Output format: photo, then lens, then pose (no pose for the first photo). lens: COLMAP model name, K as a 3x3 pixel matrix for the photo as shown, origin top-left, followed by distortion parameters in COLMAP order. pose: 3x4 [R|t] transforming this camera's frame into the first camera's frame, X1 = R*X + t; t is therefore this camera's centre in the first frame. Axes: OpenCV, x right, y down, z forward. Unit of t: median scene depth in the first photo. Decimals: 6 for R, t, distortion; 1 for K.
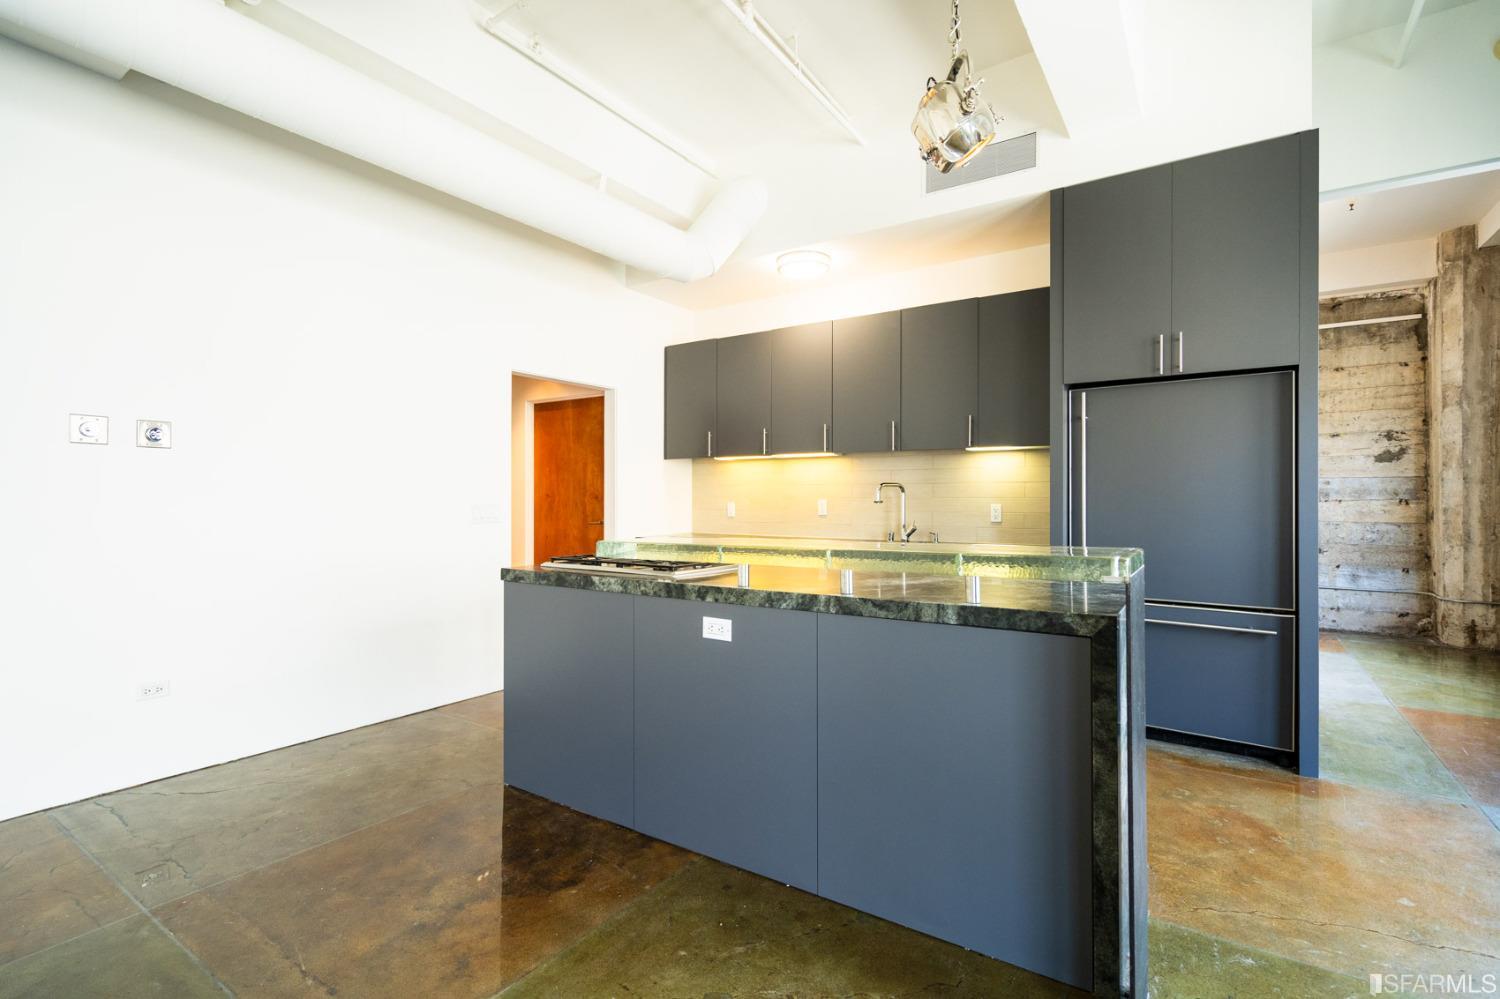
lens RADIAL K [[709.0, 0, 742.1], [0, 709.0, 490.7], [0, 0, 1]] dist [0.002972, 0.000421]
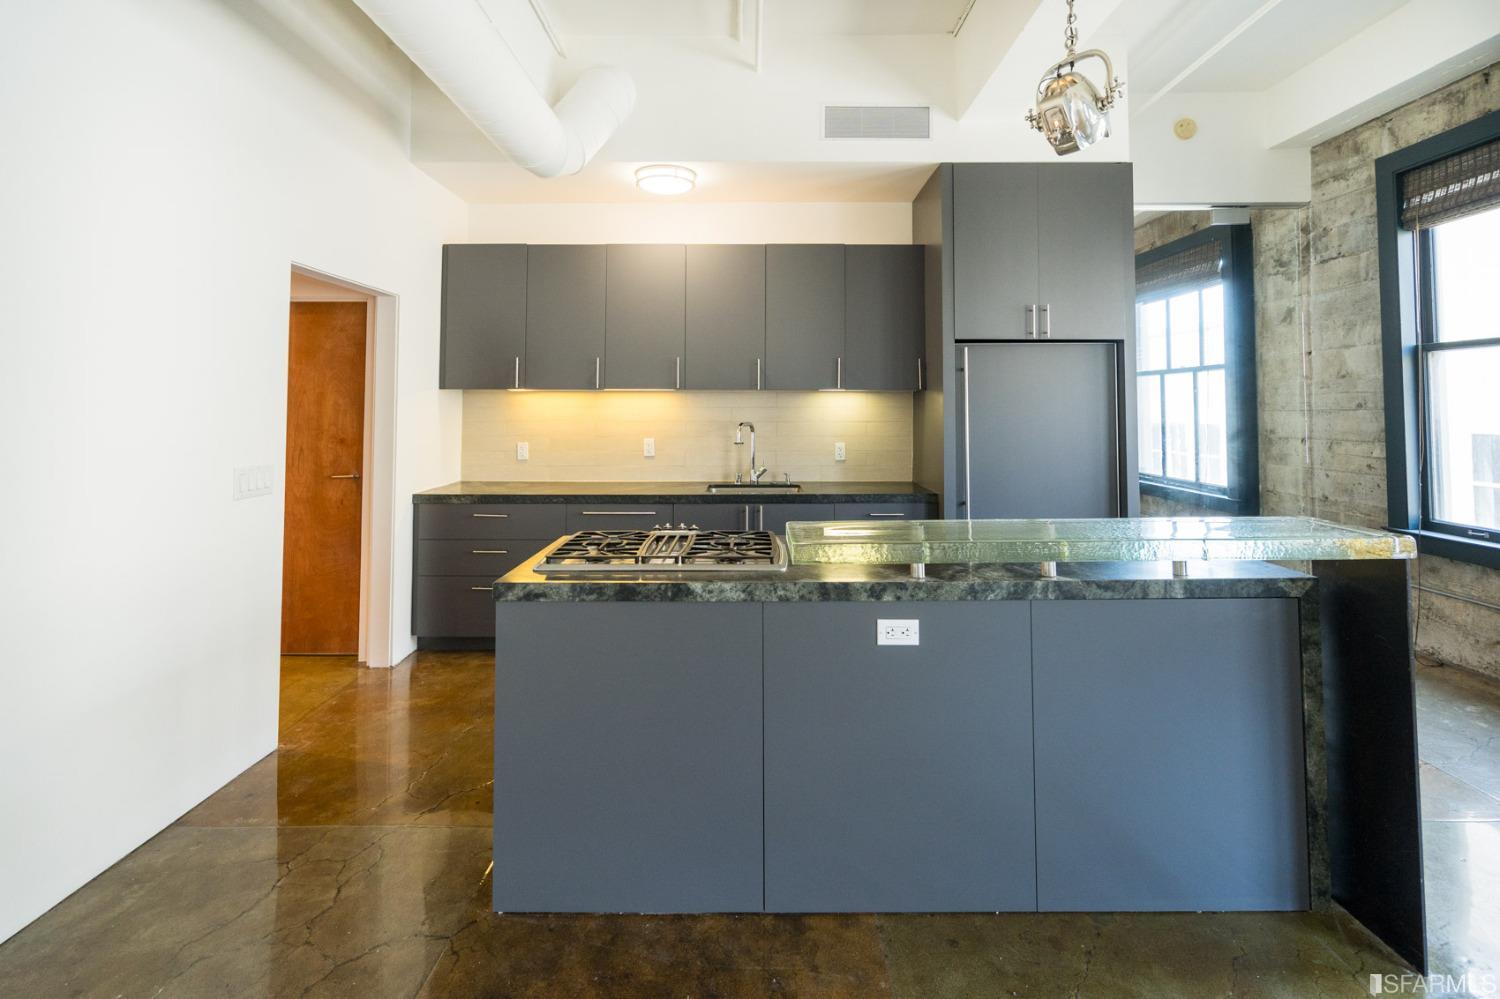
lens RADIAL K [[732.8, 0, 751.0], [0, 732.8, 373.6], [0, 0, 1]] dist [0.001887, -0.000001]
pose [[0.823774, 0.024976, 0.566368, -0.610163], [-0.005259, 0.999323, -0.036418, -0.072392], [-0.566894, 0.027021, 0.823348, 0.331172]]
